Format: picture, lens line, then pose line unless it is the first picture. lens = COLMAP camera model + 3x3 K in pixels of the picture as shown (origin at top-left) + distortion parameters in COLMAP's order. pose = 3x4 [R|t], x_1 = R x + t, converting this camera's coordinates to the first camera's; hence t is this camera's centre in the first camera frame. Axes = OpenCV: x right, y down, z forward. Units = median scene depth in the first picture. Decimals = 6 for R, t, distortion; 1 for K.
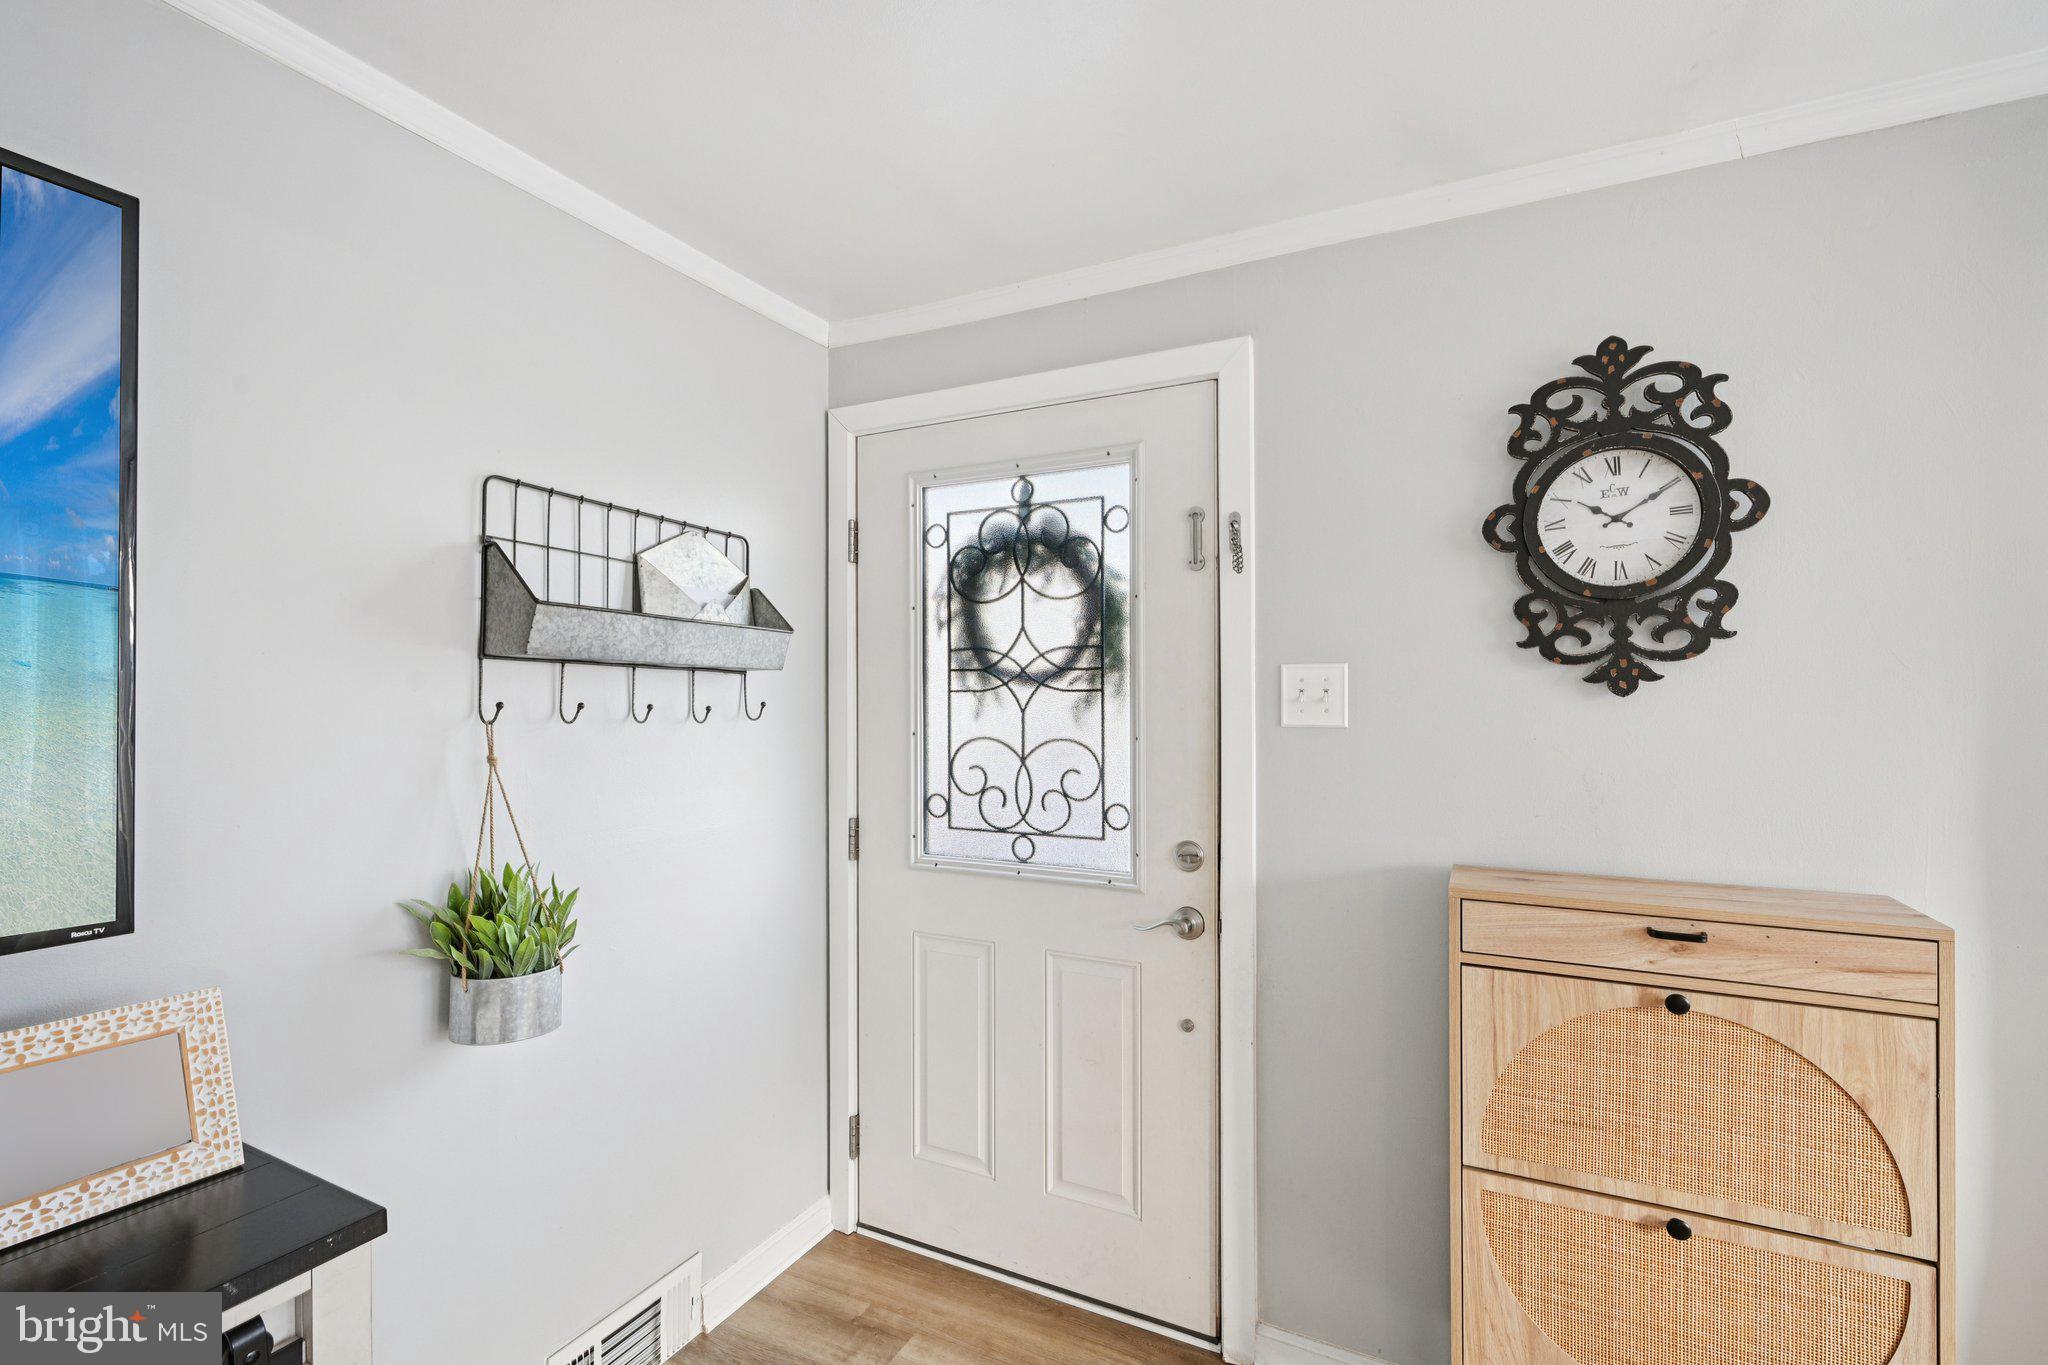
lens RADIAL K [[901.6, 0, 1024.7], [0, 901.6, 699.6], [0, 0, 1]] dist [0.000178, 0.000081]
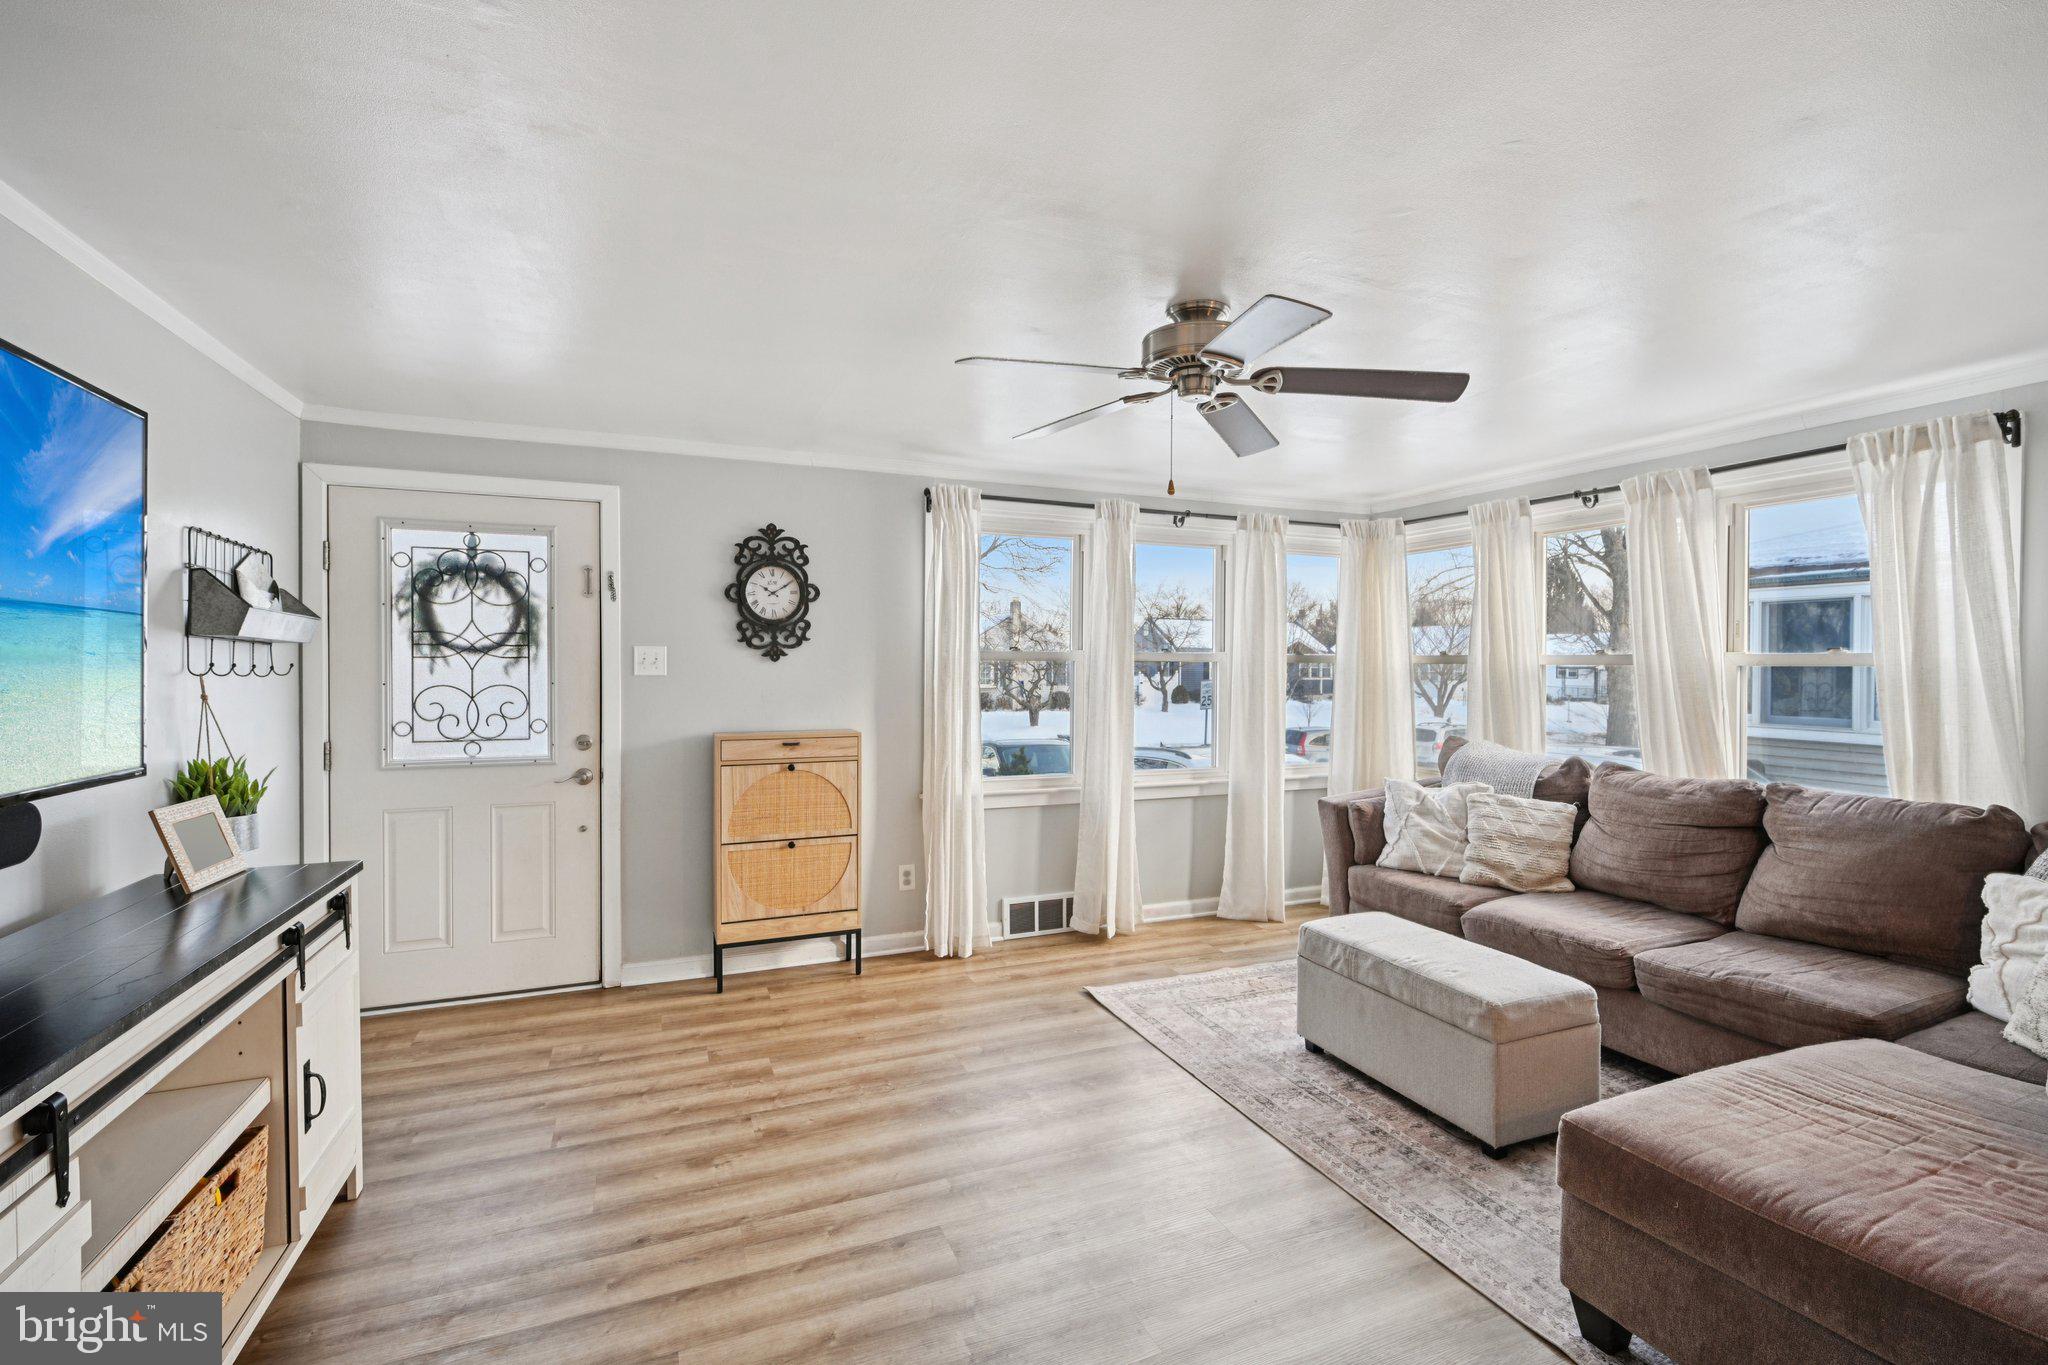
lens RADIAL K [[911.0, 0, 1029.8], [0, 911.0, 668.4], [0, 0, 1]] dist [-0.001695, -0.000187]
pose [[0.648366, -0.002875, 0.761324, -0.805718], [-0.002479, 0.999980, 0.005887, -0.001981], [-0.761325, -0.005704, 0.648345, -1.183503]]
